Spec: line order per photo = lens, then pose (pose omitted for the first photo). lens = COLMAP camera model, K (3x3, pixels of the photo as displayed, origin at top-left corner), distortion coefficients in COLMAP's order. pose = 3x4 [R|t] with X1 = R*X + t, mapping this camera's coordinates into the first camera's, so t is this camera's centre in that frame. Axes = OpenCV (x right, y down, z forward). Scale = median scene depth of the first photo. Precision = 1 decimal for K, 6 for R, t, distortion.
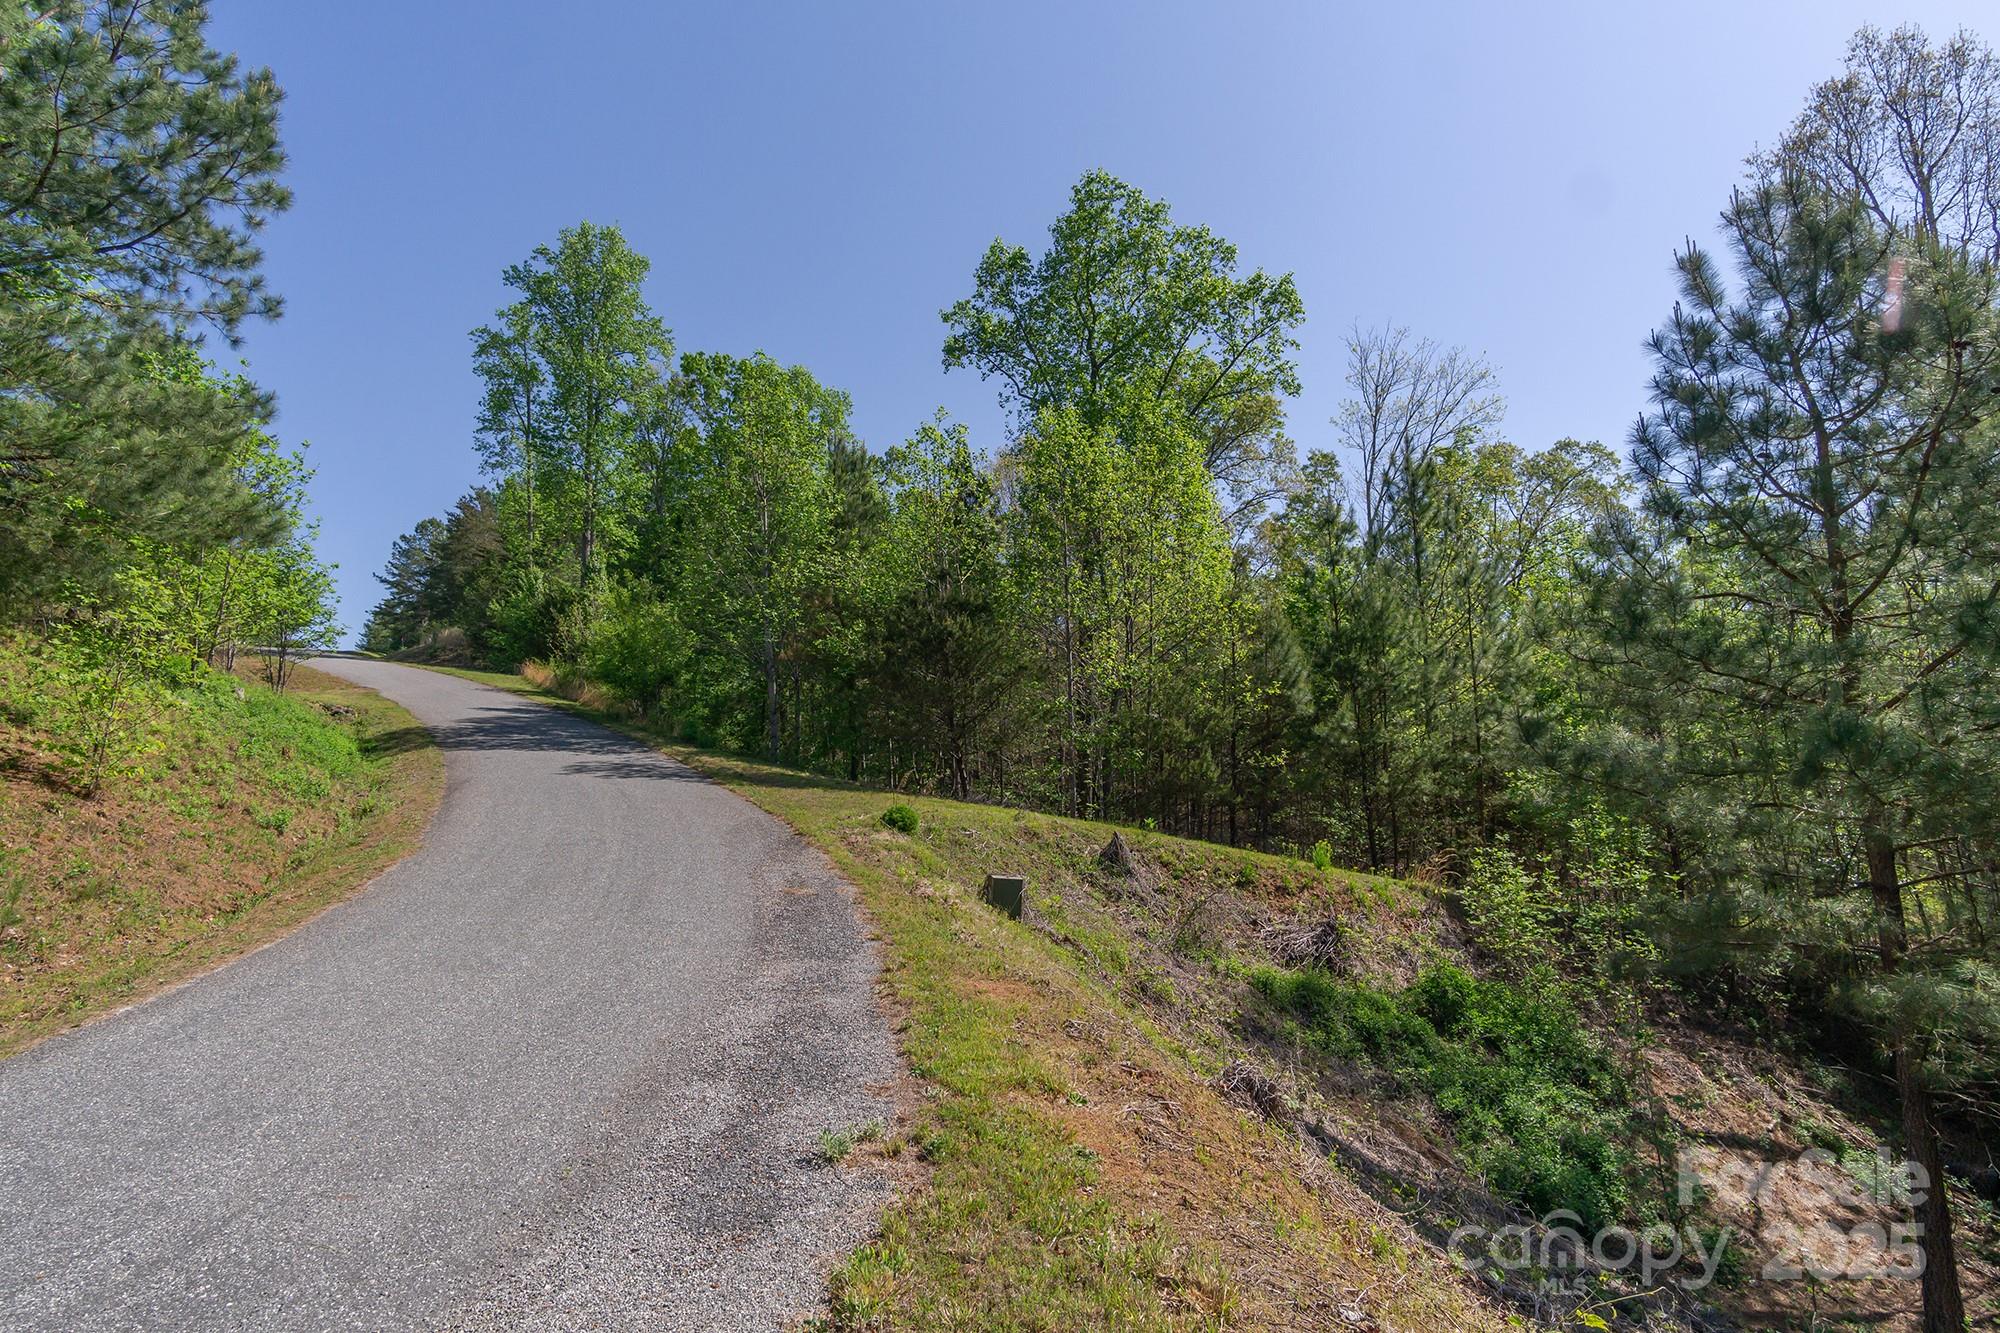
lens RADIAL K [[1057.2, 0, 995.3], [0, 1057.2, 660.0], [0, 0, 1]] dist [0.005912, 0.002431]
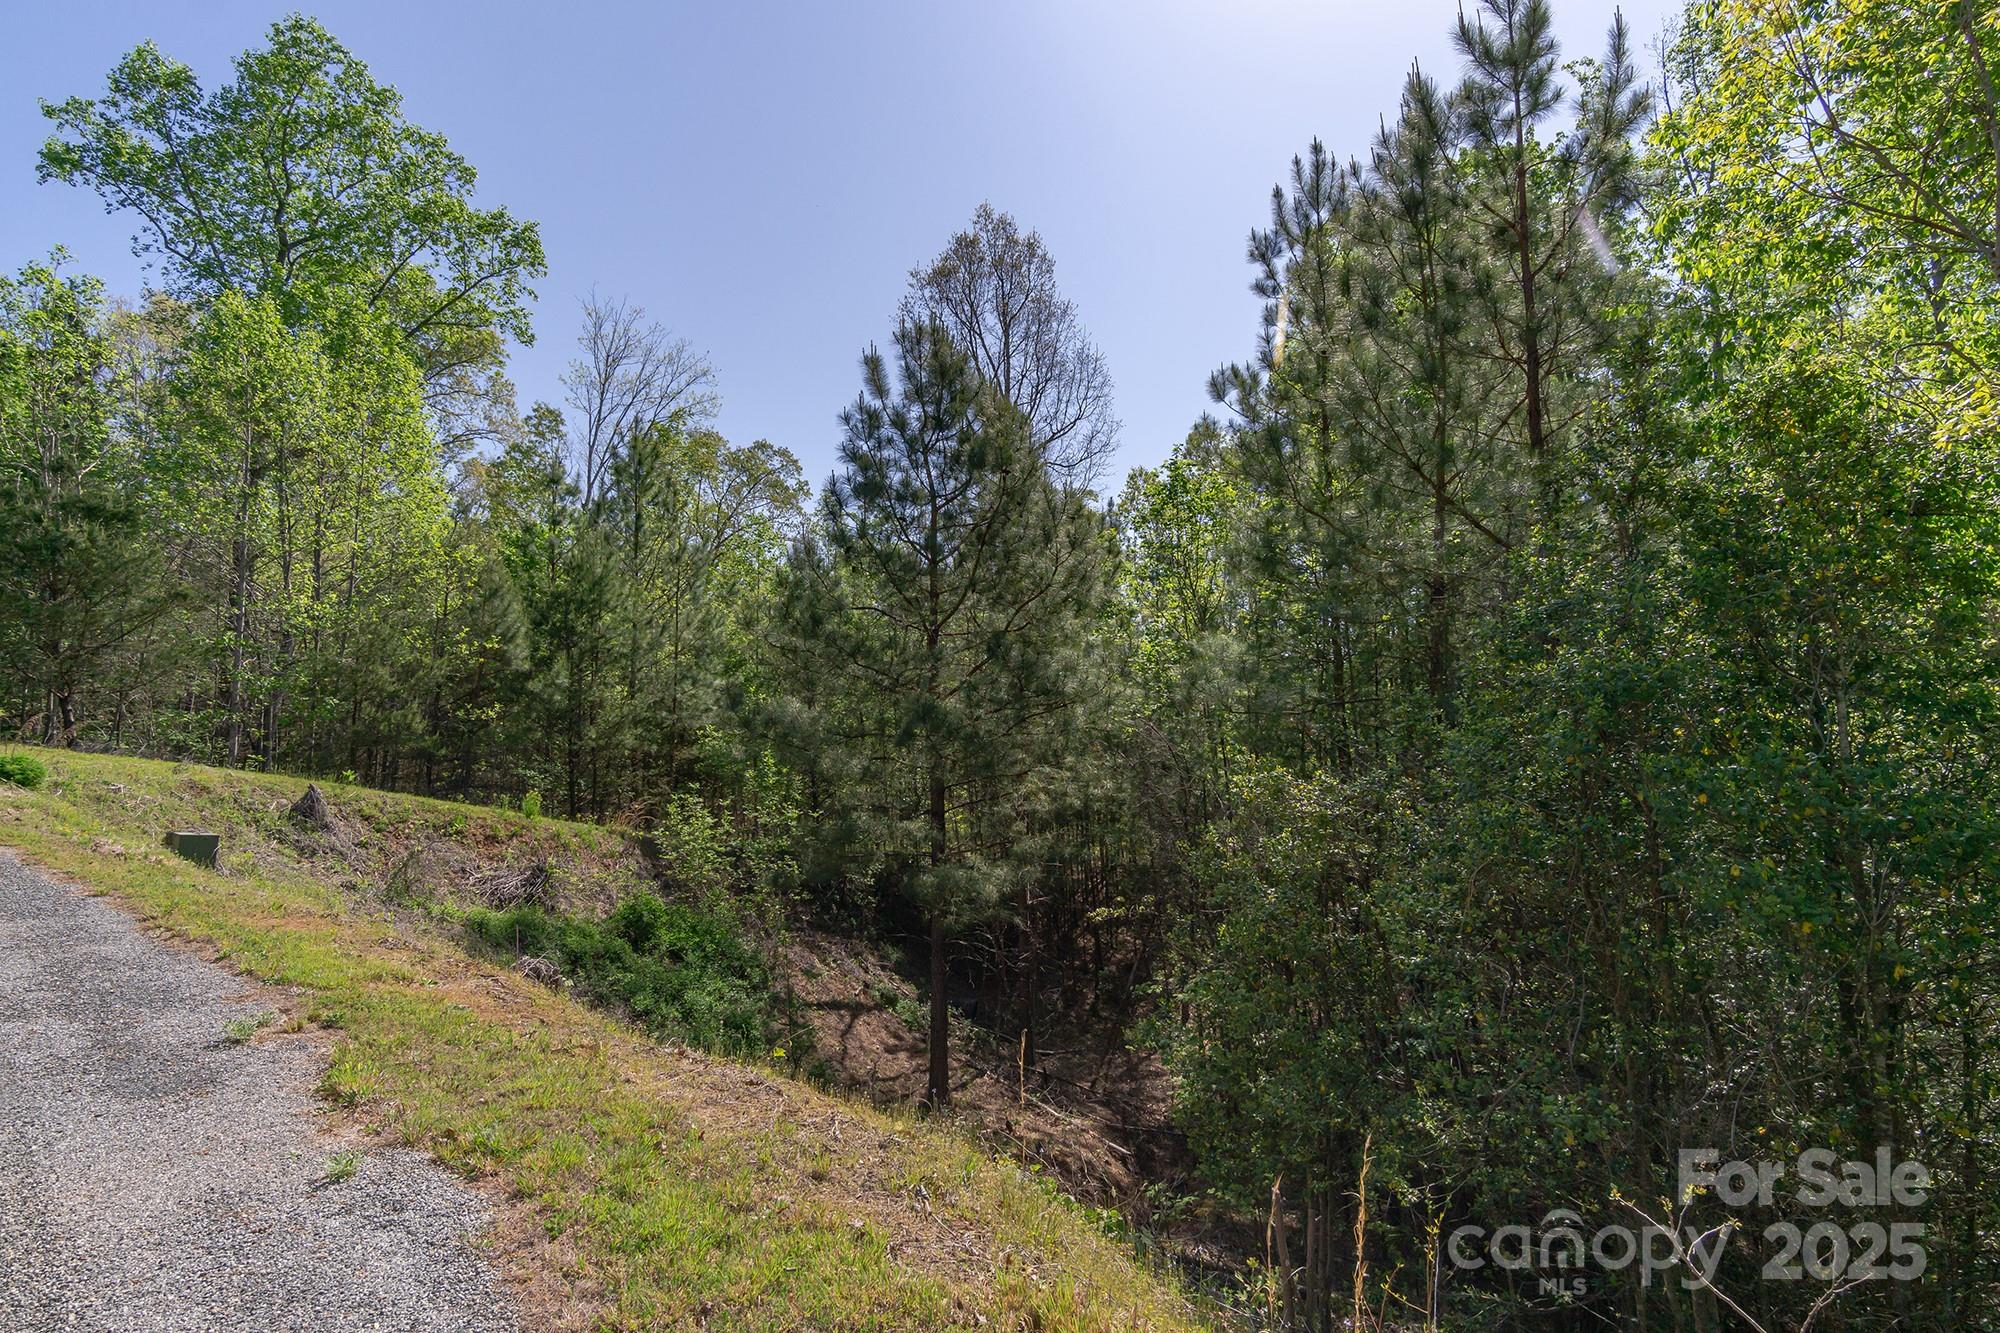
lens RADIAL K [[1057.2, 0, 995.3], [0, 1057.2, 660.0], [0, 0, 1]] dist [0.005912, 0.002431]
pose [[0.739679, 0.068448, 0.669470, -0.064459], [-0.096804, 0.995290, 0.005196, -0.009582], [-0.665961, -0.068651, 0.742821, -0.081315]]
